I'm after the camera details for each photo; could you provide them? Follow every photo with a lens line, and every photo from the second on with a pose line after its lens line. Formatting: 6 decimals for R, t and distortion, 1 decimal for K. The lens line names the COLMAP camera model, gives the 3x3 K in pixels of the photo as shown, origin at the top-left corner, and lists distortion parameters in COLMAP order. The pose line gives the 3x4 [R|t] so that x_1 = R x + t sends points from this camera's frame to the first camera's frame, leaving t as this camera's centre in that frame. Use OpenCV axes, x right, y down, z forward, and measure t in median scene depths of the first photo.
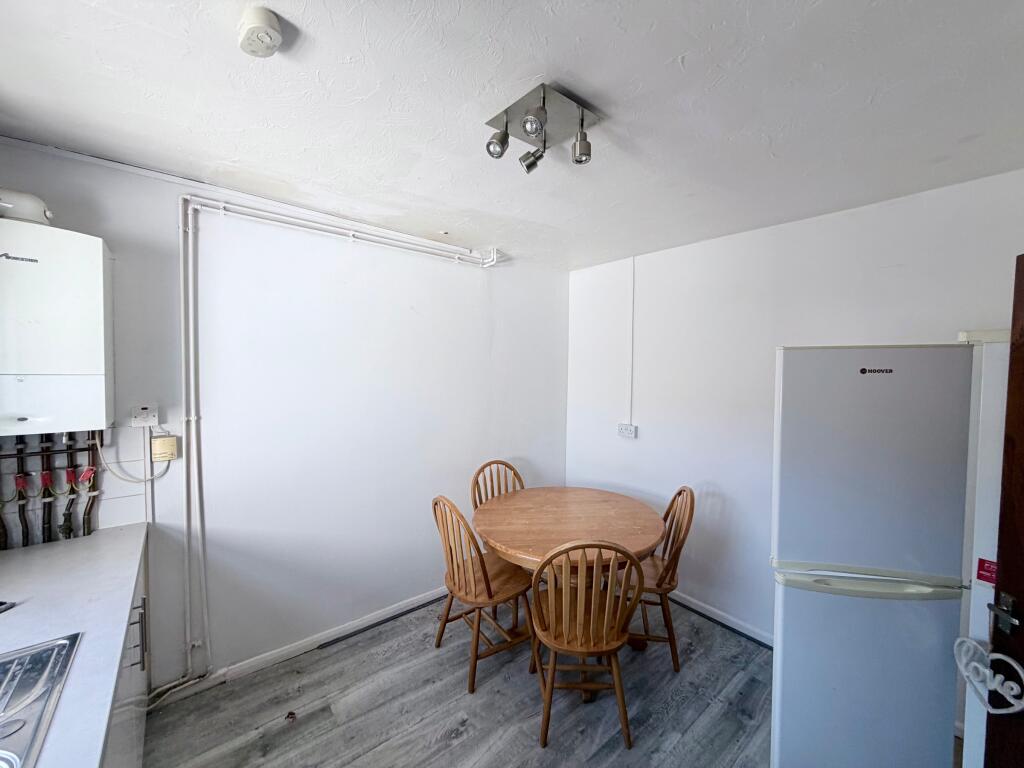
lens RADIAL K [[406.8, 0, 508.1], [0, 406.8, 382.7], [0, 0, 1]] dist [0.000527, 0.000788]
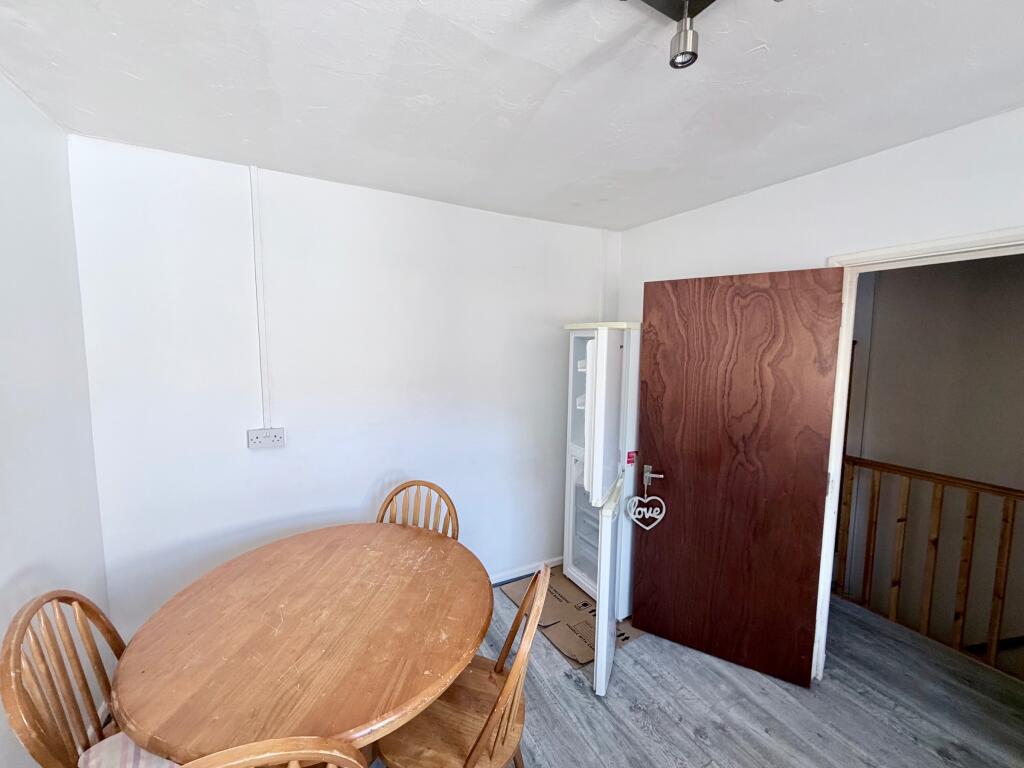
lens RADIAL K [[406.8, 0, 510.8], [0, 406.8, 384.0], [0, 0, 1]] dist [0.000527, 0.000788]
pose [[0.193869, -0.102632, 0.975644, -0.421034], [0.030217, 0.994665, 0.098629, -0.034662], [-0.980562, 0.010360, 0.195936, 0.762502]]
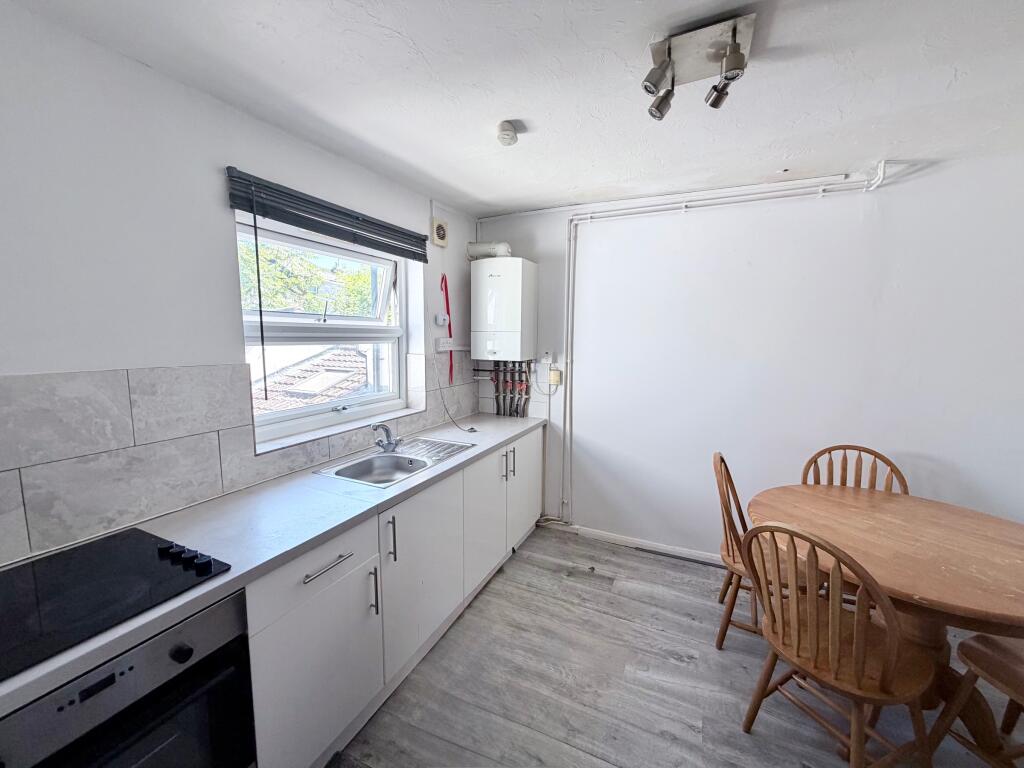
lens RADIAL K [[406.8, 0, 509.5], [0, 406.8, 379.0], [0, 0, 1]] dist [0.000527, 0.000788]
pose [[0.434147, 0.089300, -0.896405, 0.546012], [-0.033622, 0.995987, 0.082937, 0.035189], [0.900214, -0.005868, 0.435407, 0.107289]]
